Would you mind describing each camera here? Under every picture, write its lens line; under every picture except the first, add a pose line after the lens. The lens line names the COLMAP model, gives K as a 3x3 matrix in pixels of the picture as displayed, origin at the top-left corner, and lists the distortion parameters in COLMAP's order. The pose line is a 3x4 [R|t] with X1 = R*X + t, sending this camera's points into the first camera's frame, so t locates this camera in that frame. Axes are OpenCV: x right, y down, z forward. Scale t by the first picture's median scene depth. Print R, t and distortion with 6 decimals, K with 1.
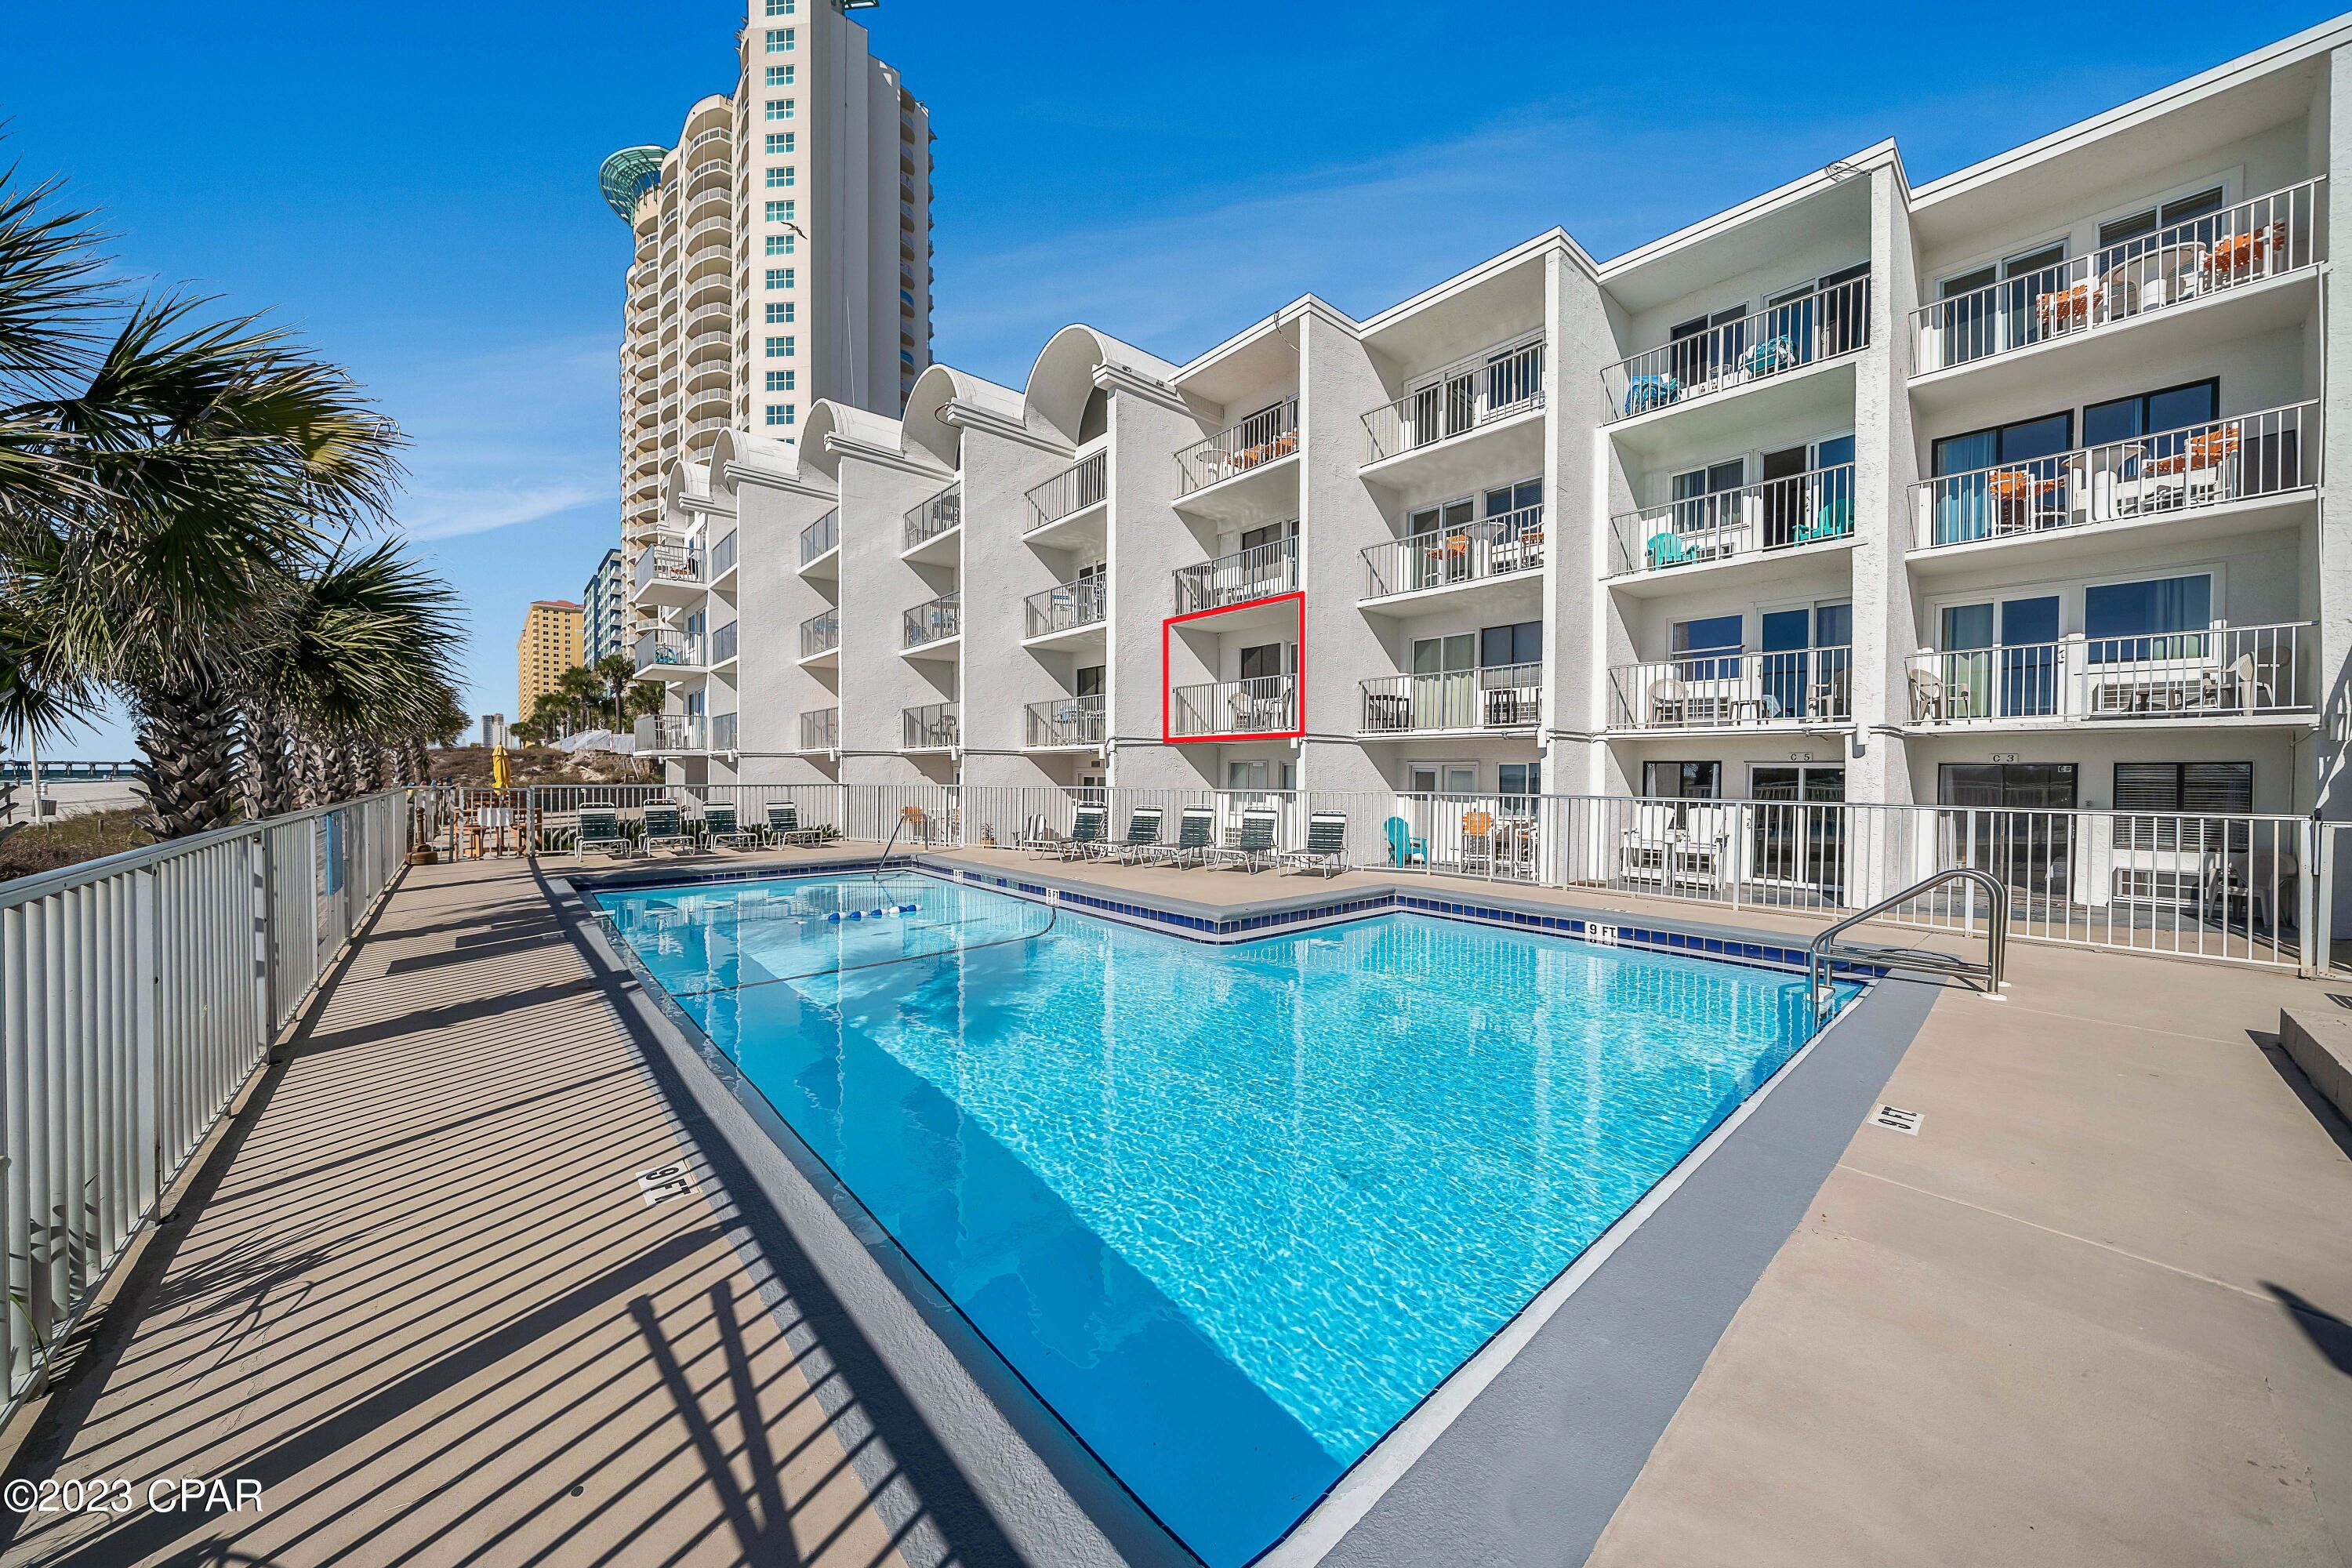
lens RADIAL K [[816.7, 0, 1160.4], [0, 816.7, 786.2], [0, 0, 1]] dist [-0.001229, -0.000909]
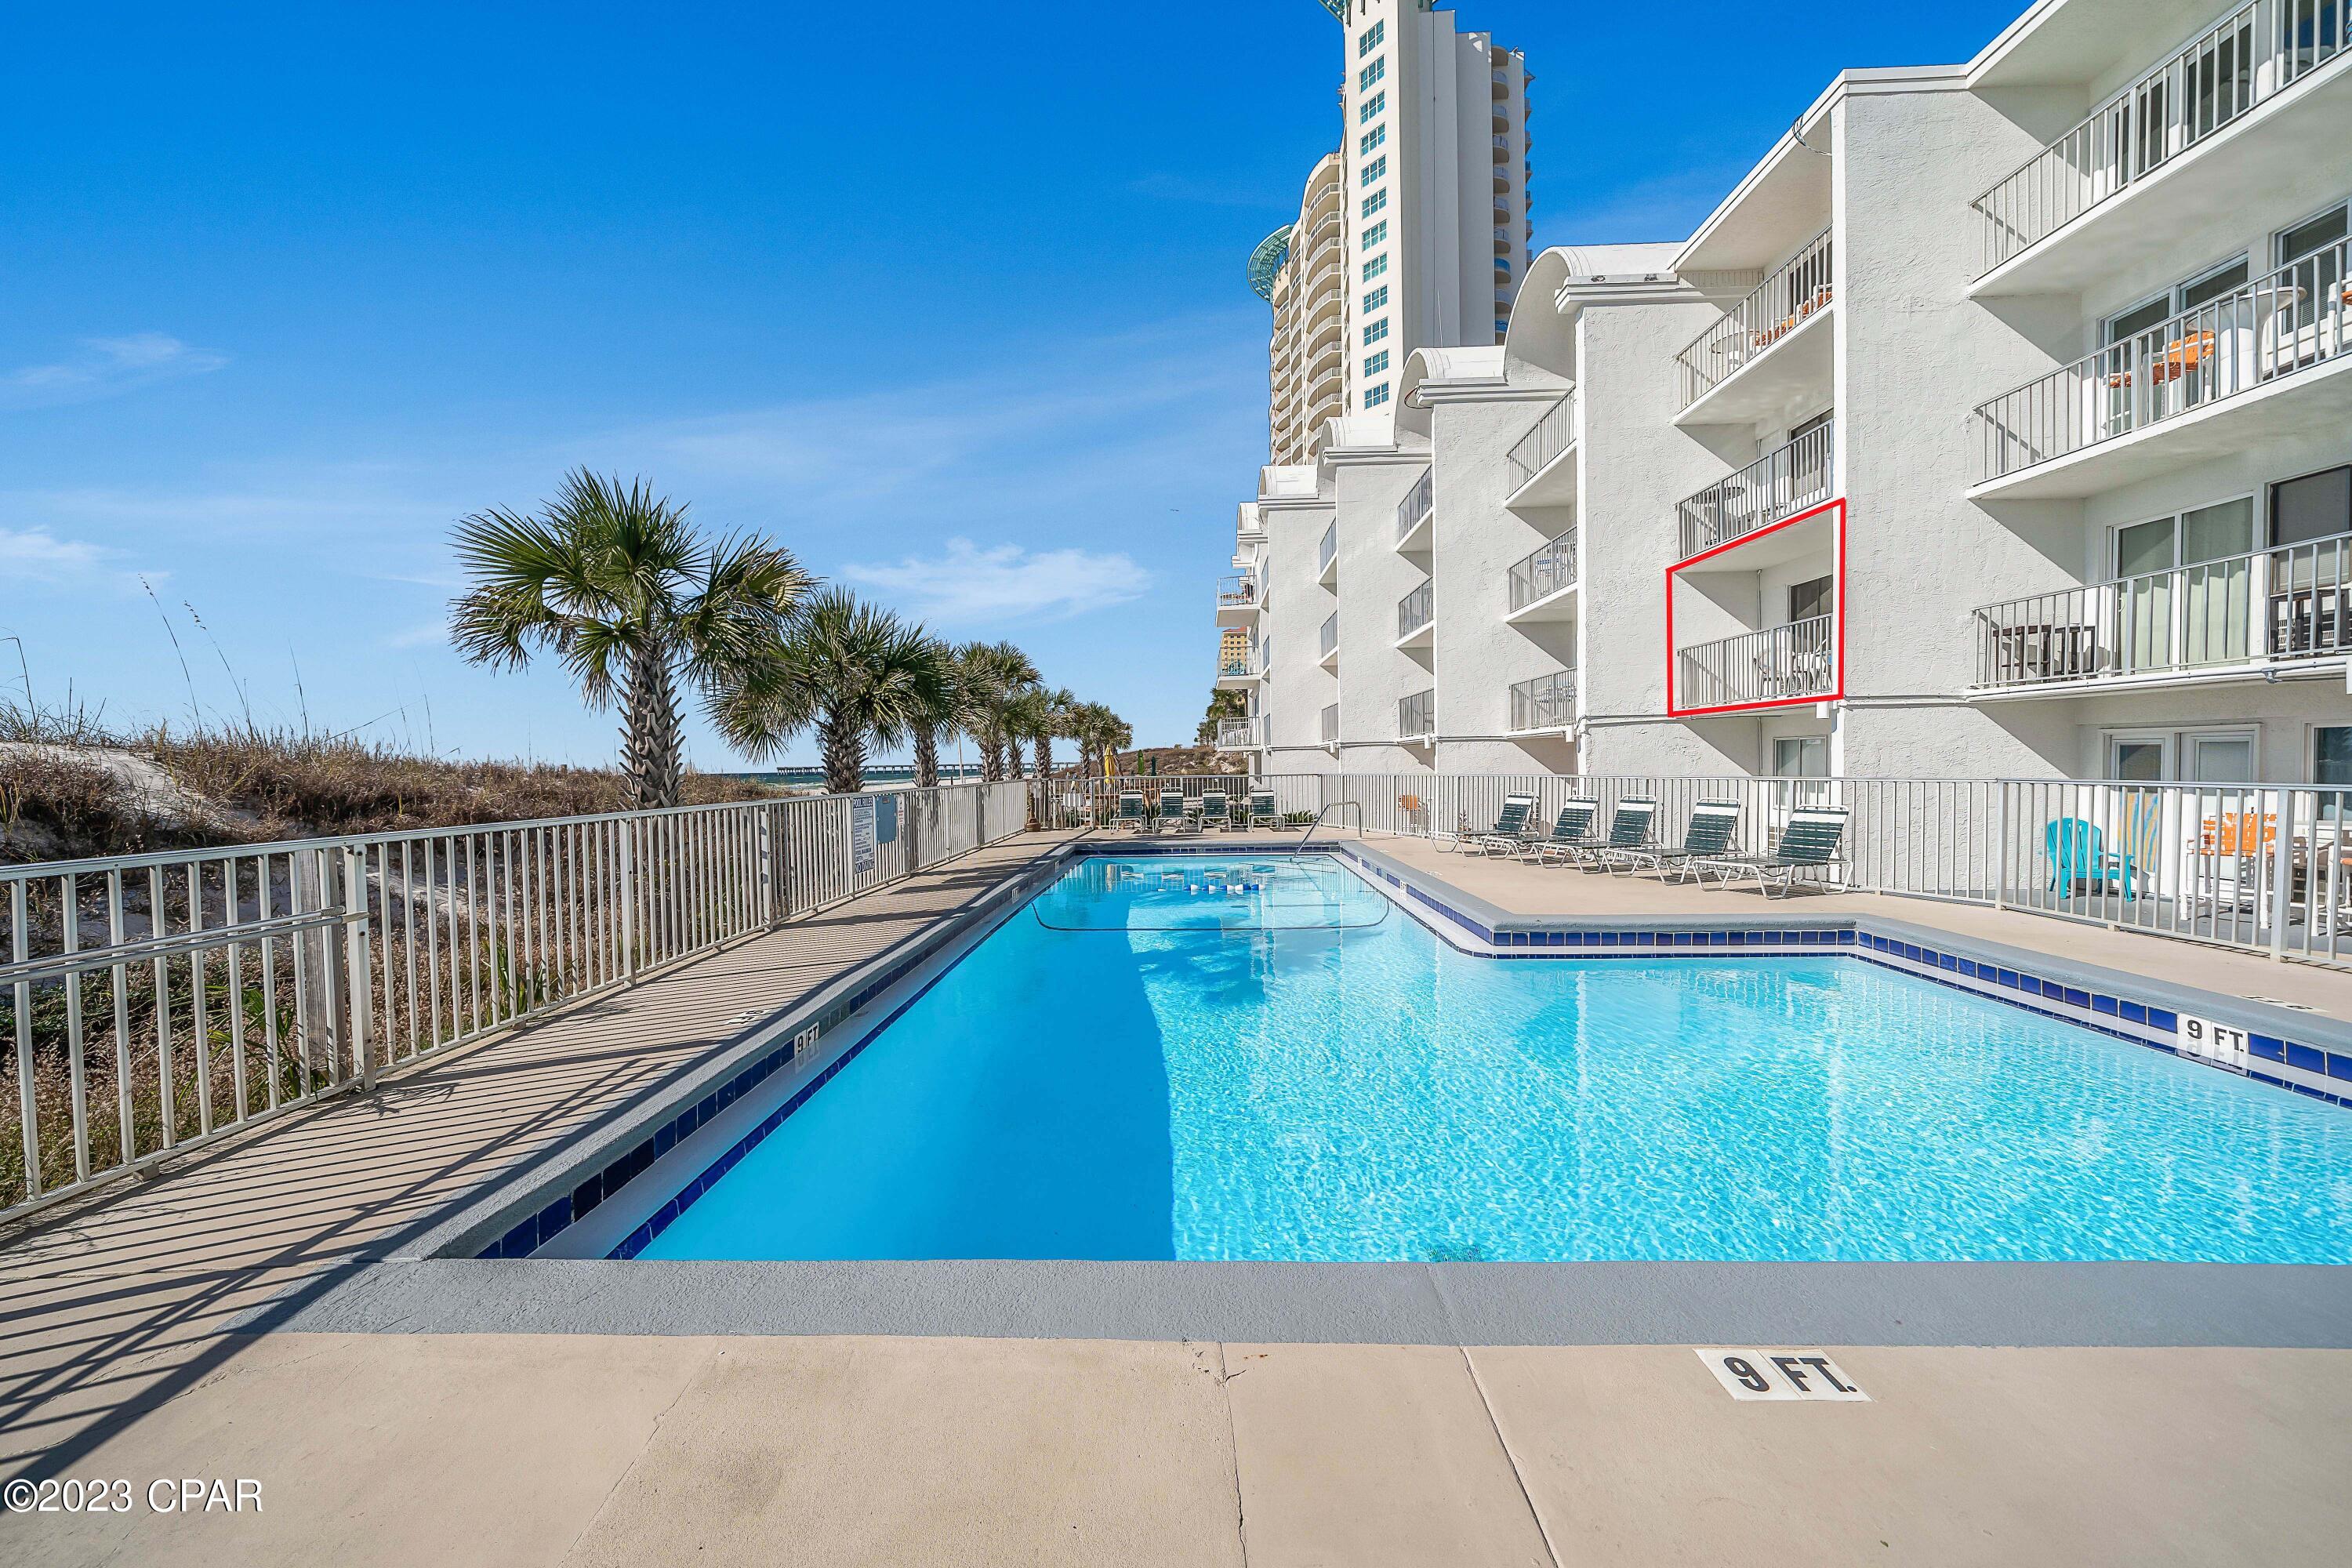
lens RADIAL K [[816.7, 0, 1157.9], [0, 816.7, 784.8], [0, 0, 1]] dist [-0.001229, -0.000909]
pose [[0.722843, 0.000283, -0.691012, 0.211638], [0.009772, 0.999896, 0.010632, -0.000952], [0.690943, -0.014438, 0.722765, 0.066919]]
